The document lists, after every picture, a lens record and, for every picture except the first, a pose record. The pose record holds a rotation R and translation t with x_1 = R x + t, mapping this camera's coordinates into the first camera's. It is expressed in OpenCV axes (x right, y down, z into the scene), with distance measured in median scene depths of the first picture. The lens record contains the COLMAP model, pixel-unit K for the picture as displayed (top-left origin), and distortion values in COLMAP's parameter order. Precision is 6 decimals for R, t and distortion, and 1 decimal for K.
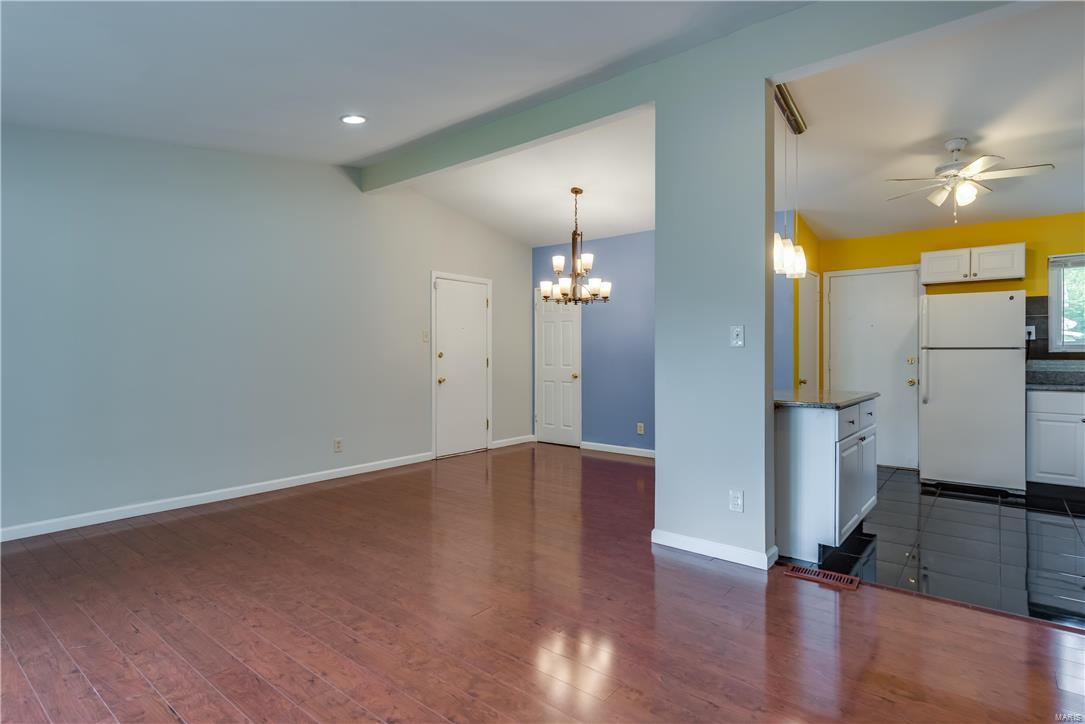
lens RADIAL K [[552.1, 0, 538.8], [0, 552.1, 354.6], [0, 0, 1]] dist [0.014492, -0.009563]
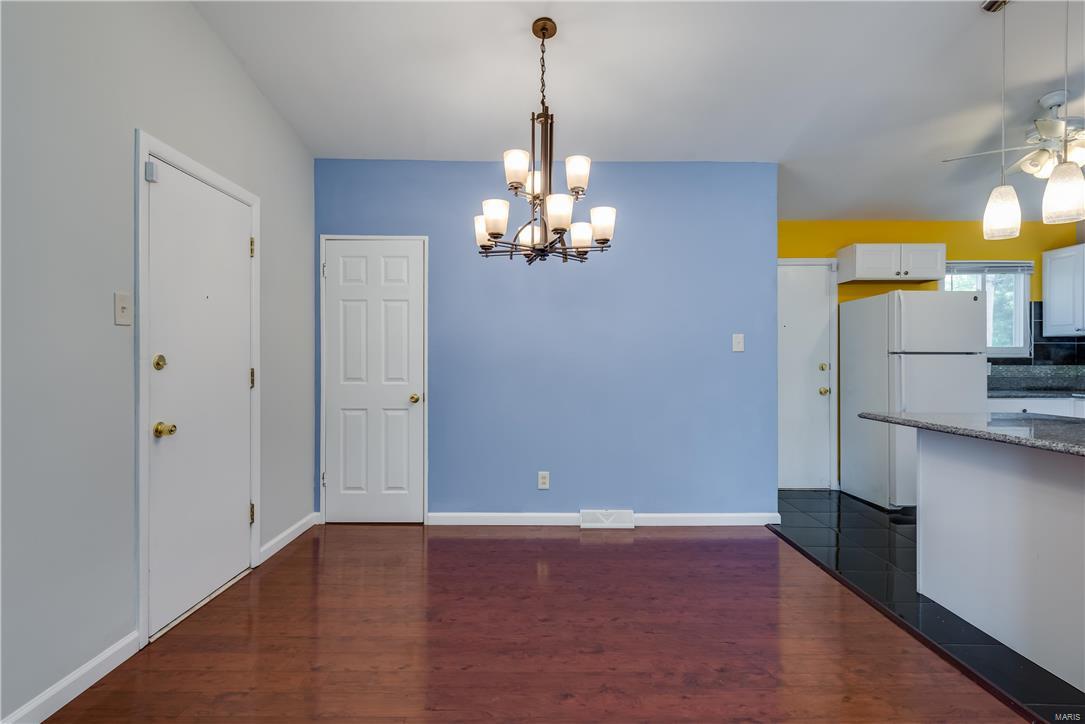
lens RADIAL K [[552.1, 0, 533.6], [0, 552.1, 363.2], [0, 0, 1]] dist [0.014492, -0.009563]
pose [[0.775692, -0.004883, 0.631093, -0.272084], [-0.000089, 0.999969, 0.007847, -0.002141], [-0.631112, -0.006143, 0.775668, 0.676070]]
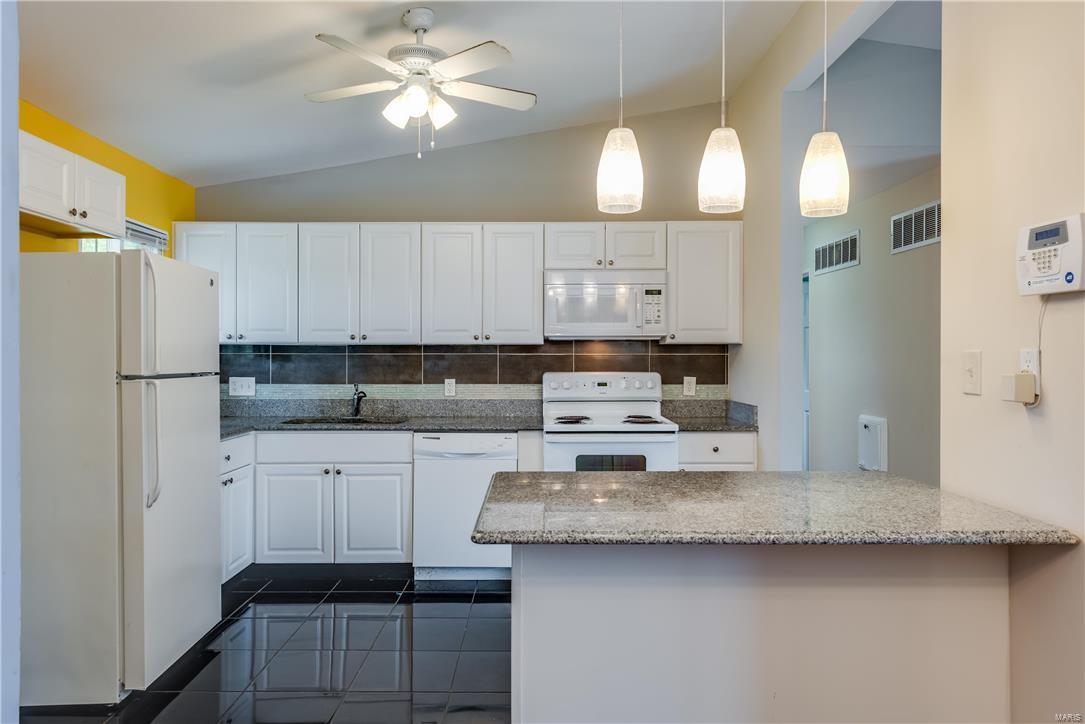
lens RADIAL K [[720.2, 0, 530.3], [0, 720.2, 355.5], [0, 0, 1]] dist [0.019915, -0.009399]
pose [[-0.633524, 0.000966, 0.773723, 0.083691], [-0.001480, 0.999996, -0.002461, -0.025697], [-0.773722, -0.002704, -0.633520, 1.093225]]
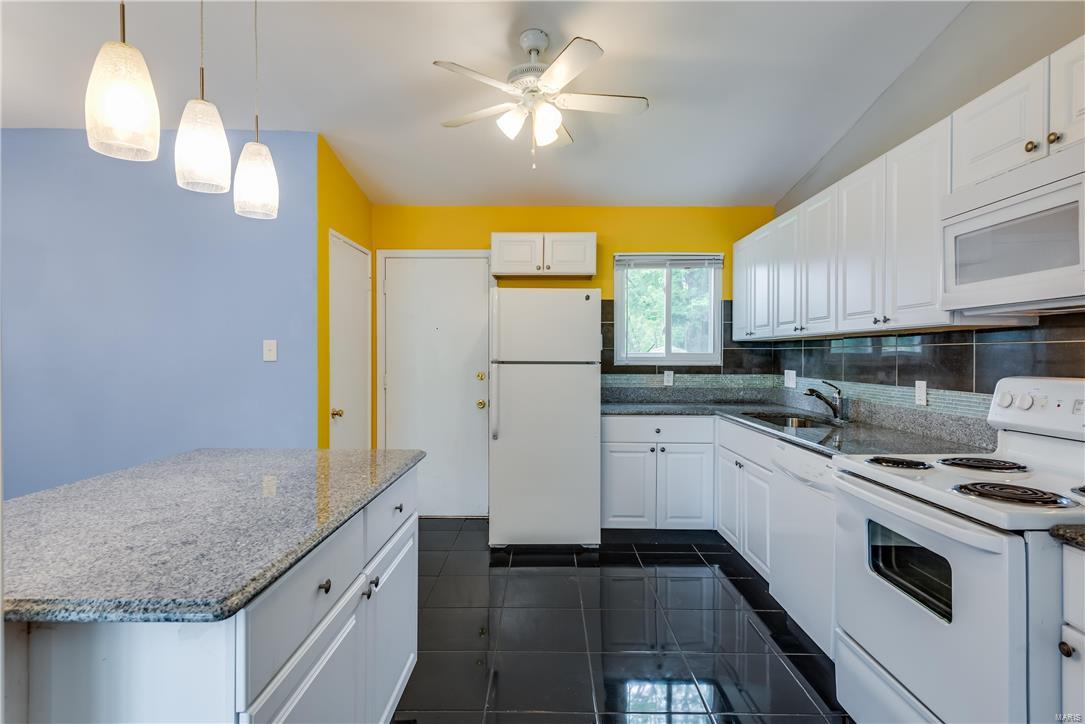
lens RADIAL K [[552.1, 0, 538.7], [0, 552.1, 360.3], [0, 0, 1]] dist [0.014492, -0.009563]
pose [[0.778146, -0.005674, 0.628058, 0.285456], [-0.001595, 0.999938, 0.011010, -0.021136], [-0.628081, -0.009570, 0.778089, 0.400857]]
